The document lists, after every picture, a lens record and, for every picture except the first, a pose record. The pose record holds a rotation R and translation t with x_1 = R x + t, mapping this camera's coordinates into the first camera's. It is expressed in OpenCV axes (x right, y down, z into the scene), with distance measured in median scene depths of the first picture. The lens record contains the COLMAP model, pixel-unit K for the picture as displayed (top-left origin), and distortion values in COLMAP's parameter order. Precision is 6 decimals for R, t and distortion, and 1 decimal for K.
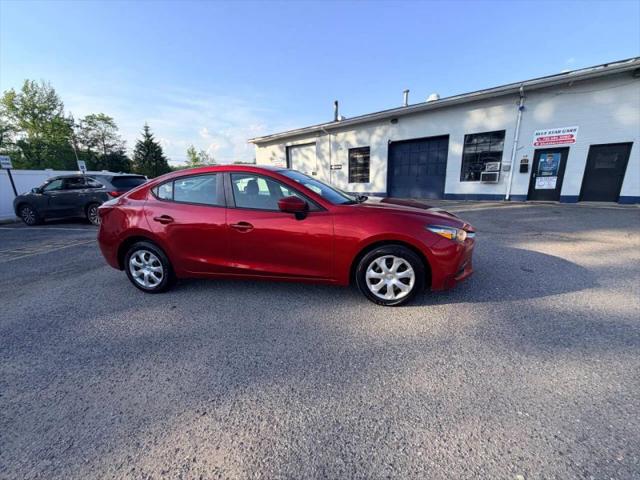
lens RADIAL K [[256.3, 0, 316.4], [0, 256.3, 238.3], [0, 0, 1]] dist [-0.000524, 0.000503]
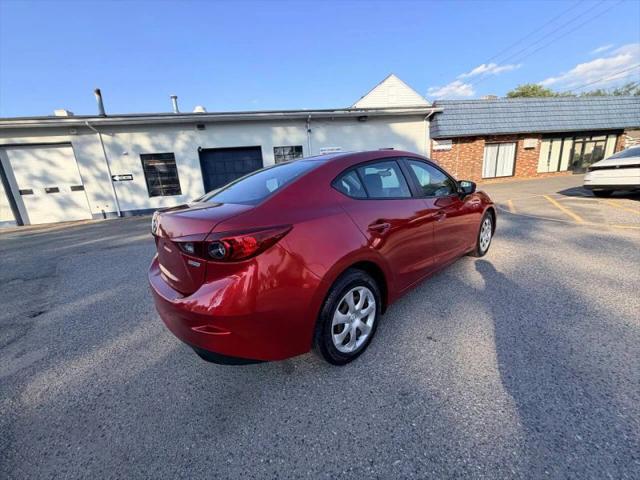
lens RADIAL K [[256.3, 0, 318.1], [0, 256.3, 239.2], [0, 0, 1]] dist [-0.000524, 0.000503]
pose [[0.594690, -0.200412, 0.778574, -0.294099], [0.237040, 0.969089, 0.068397, -0.030064], [-0.768216, 0.143879, 0.623814, 0.175816]]
